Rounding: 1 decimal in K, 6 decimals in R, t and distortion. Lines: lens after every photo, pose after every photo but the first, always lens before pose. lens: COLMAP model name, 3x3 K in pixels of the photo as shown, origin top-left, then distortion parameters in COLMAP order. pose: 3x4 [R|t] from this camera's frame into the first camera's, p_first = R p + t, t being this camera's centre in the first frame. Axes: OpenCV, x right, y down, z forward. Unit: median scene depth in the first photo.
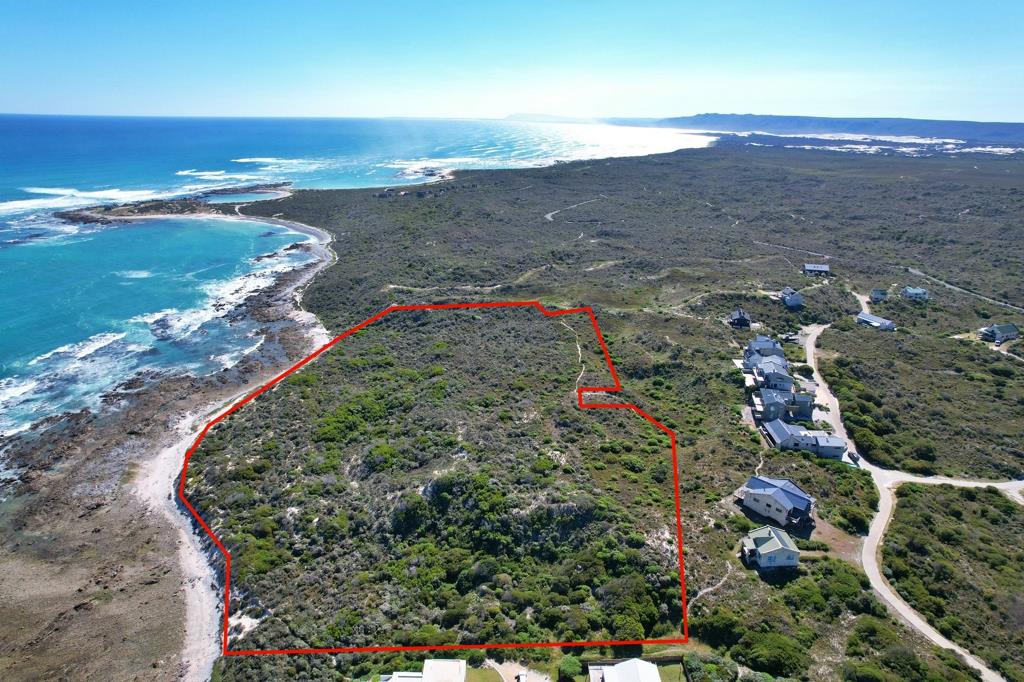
lens RADIAL K [[665.8, 0, 512.0], [0, 665.8, 341.0], [0, 0, 1]] dist [-0.086383, 0.076591]
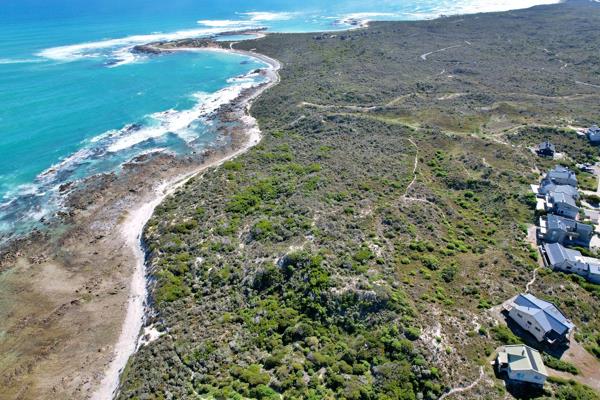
lens RADIAL K [[390.1, 0, 300.0], [0, 390.1, 200.0], [0, 0, 1]] dist [-0.086383, 0.076591]
pose [[0.964543, 0.113938, -0.238064, 0.090787], [-0.067523, 0.978527, 0.194747, -0.069330], [0.255141, -0.171767, 0.951525, 0.187220]]
